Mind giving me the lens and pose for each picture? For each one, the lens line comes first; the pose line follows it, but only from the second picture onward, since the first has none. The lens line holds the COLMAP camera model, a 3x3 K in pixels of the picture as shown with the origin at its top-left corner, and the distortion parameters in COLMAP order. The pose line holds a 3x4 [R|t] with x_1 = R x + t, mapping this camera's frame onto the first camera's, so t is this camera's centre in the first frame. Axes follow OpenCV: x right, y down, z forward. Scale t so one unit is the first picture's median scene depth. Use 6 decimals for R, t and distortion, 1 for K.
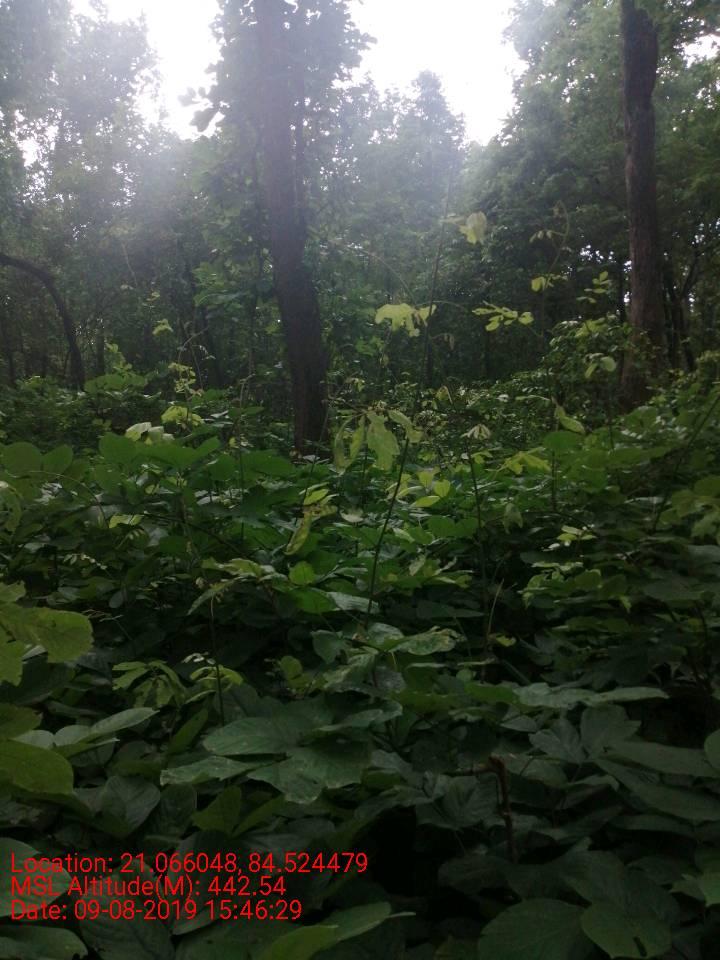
lens RADIAL K [[751.4, 0, 360.0], [0, 751.4, 480.0], [0, 0, 1]] dist [-0.001211, -0.007363]
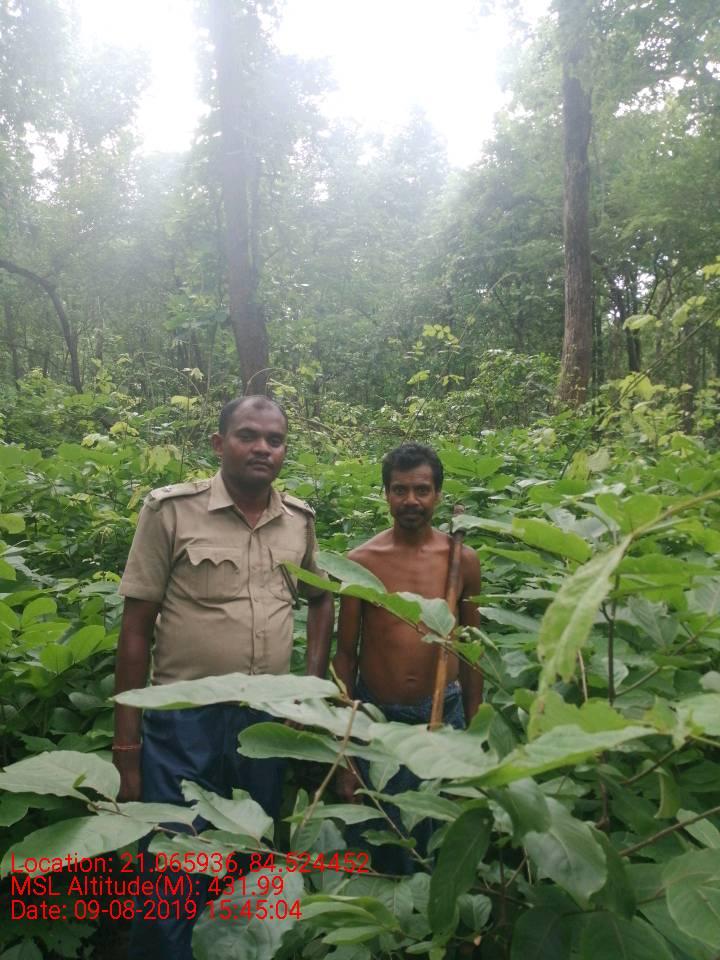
lens RADIAL K [[763.7, 0, 360.0], [0, 763.7, 480.0], [0, 0, 1]] dist [0.009138, -0.006447]
pose [[0.999214, 0.038766, -0.008226, 0.066361], [-0.038773, 0.999248, -0.000696, -0.000949], [0.008193, 0.001014, 0.999966, -0.134765]]
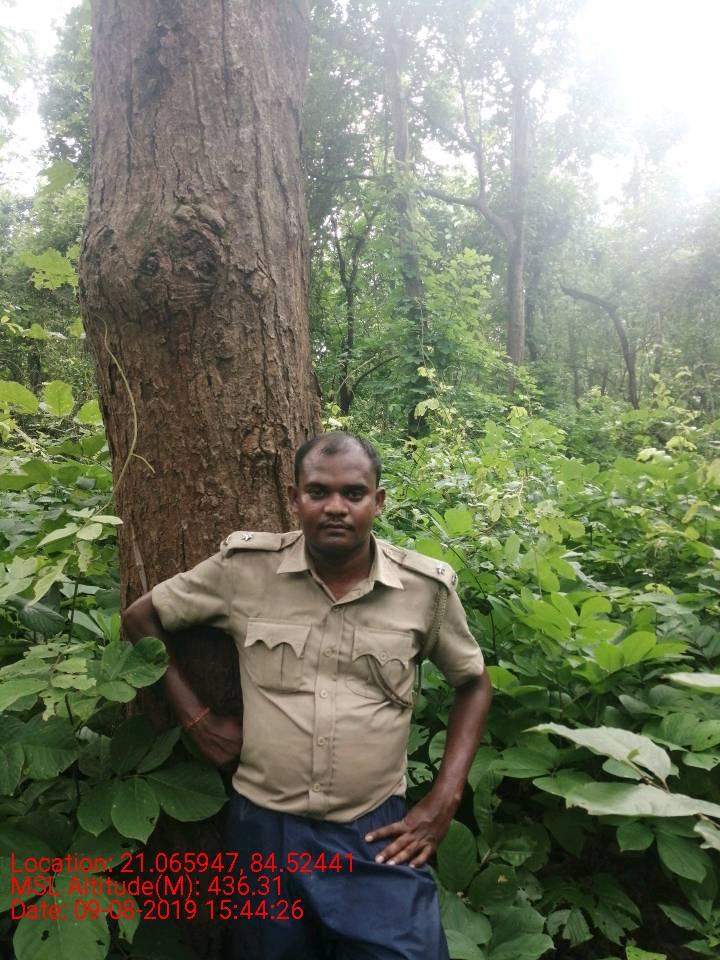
lens RADIAL K [[763.7, 0, 360.0], [0, 763.7, 480.0], [0, 0, 1]] dist [0.009138, -0.006447]
pose [[0.760845, 0.060811, -0.646078, 0.068660], [-0.065760, 0.997700, 0.016466, 0.000133], [0.645593, 0.029958, 0.763094, -0.142890]]
